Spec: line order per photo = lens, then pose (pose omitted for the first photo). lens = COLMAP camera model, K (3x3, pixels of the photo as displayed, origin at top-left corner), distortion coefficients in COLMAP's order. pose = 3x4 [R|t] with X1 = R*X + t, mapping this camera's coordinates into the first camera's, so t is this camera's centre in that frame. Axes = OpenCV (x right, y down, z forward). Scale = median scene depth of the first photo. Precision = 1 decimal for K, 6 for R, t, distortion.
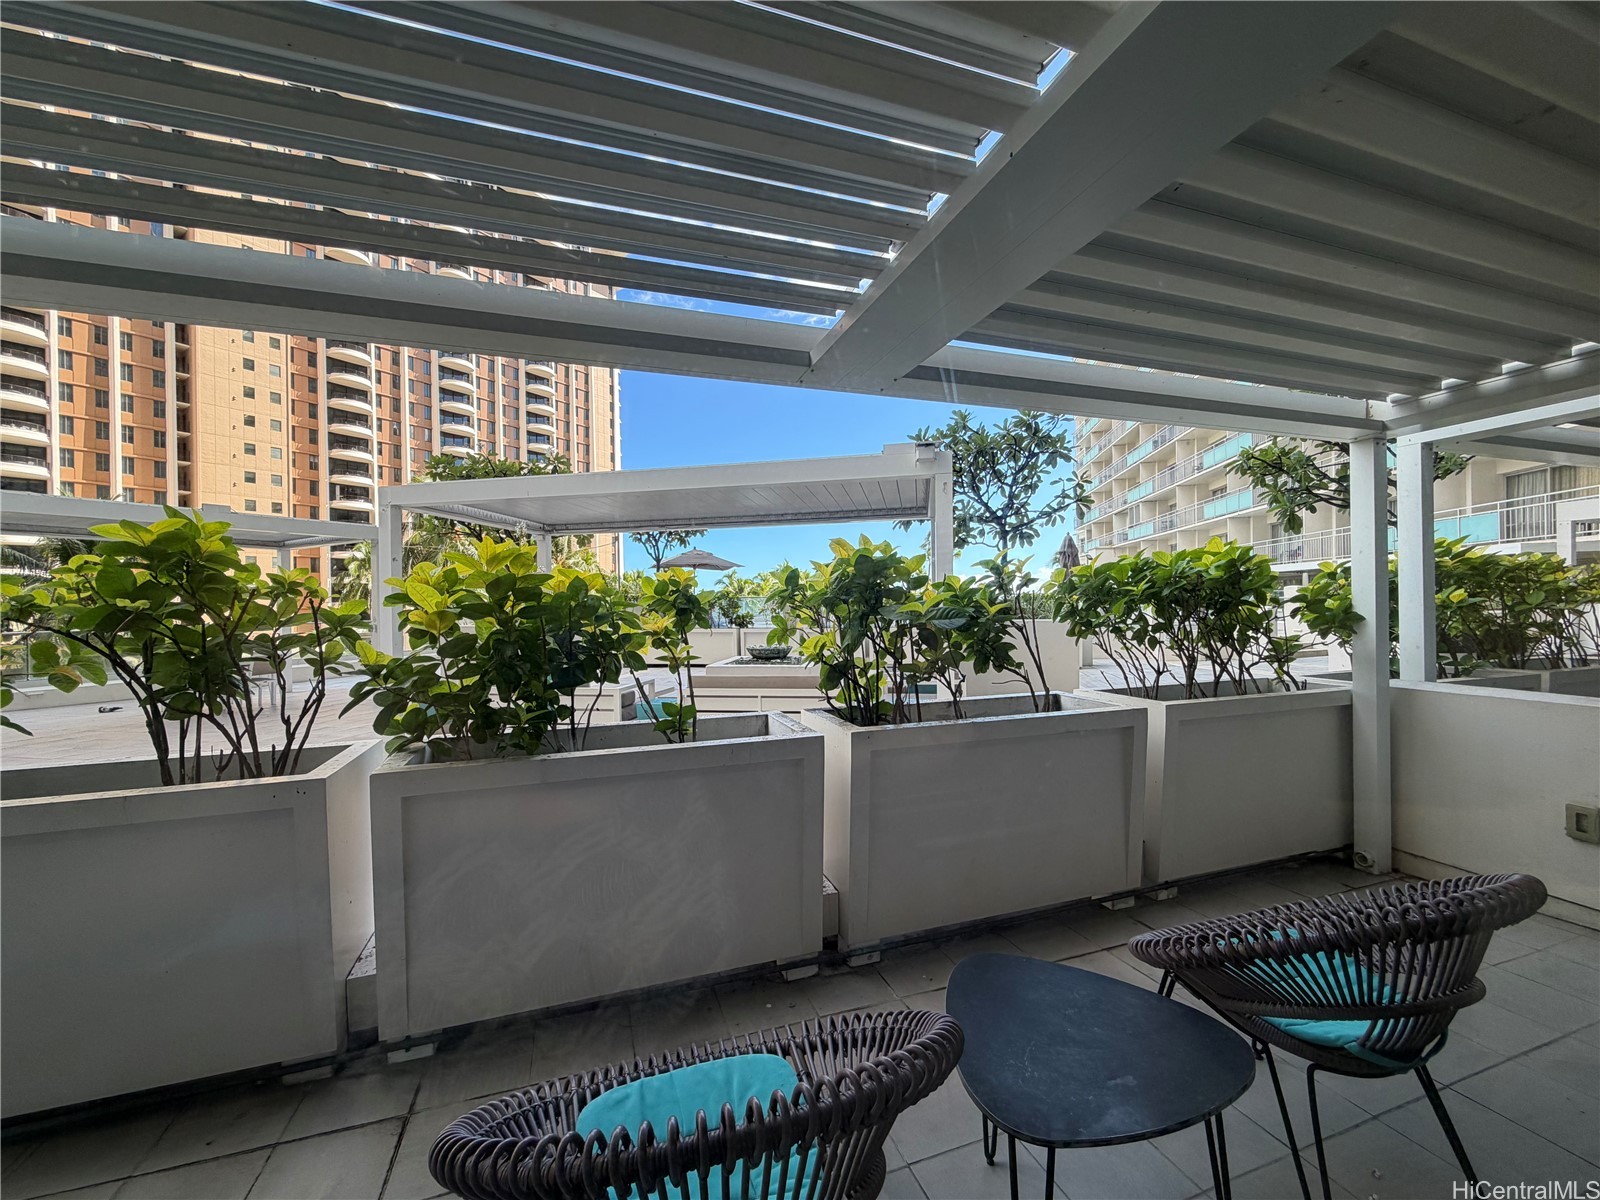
lens RADIAL K [[636.2, 0, 795.6], [0, 636.2, 604.2], [0, 0, 1]] dist [0.000107, -0.000014]
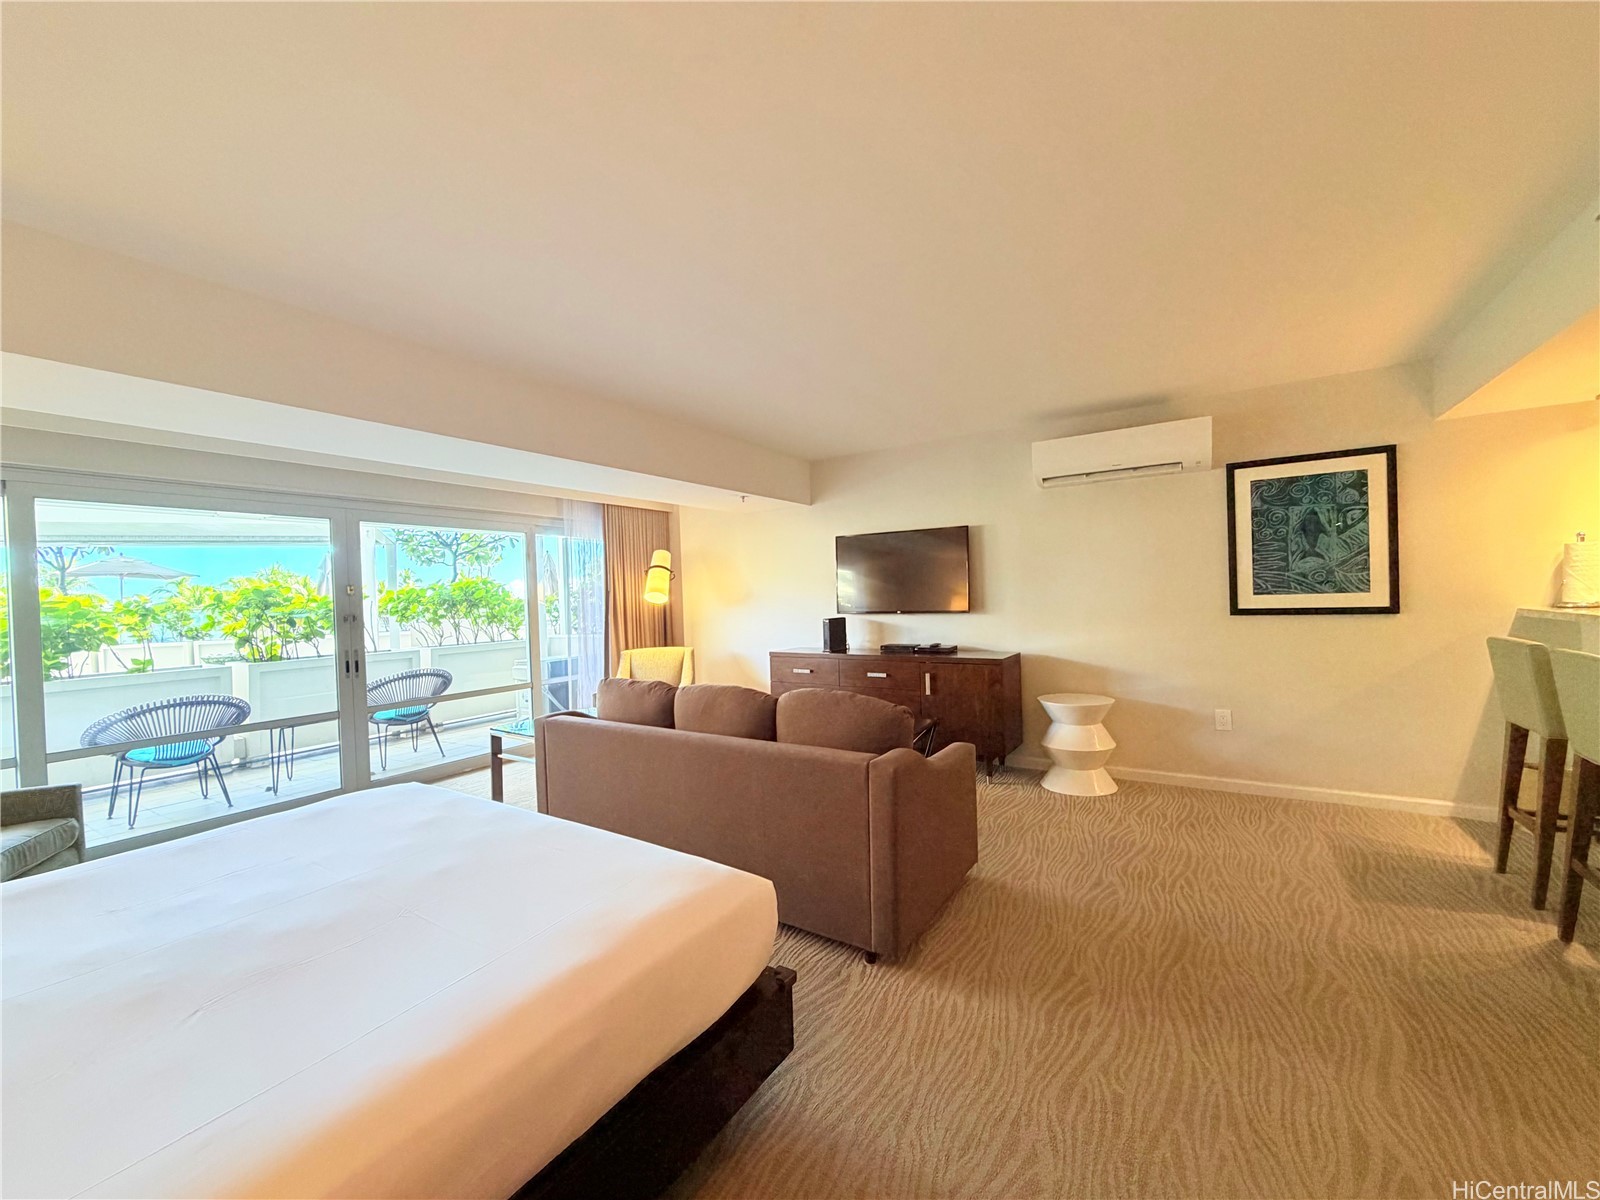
lens RADIAL K [[636.2, 0, 795.6], [0, 636.2, 604.2], [0, 0, 1]] dist [0.000107, -0.000014]
pose [[0.786084, -0.022229, 0.617720, 0.211958], [0.027354, 0.999625, 0.001162, 0.031232], [-0.617514, 0.015983, 0.786398, -1.936143]]
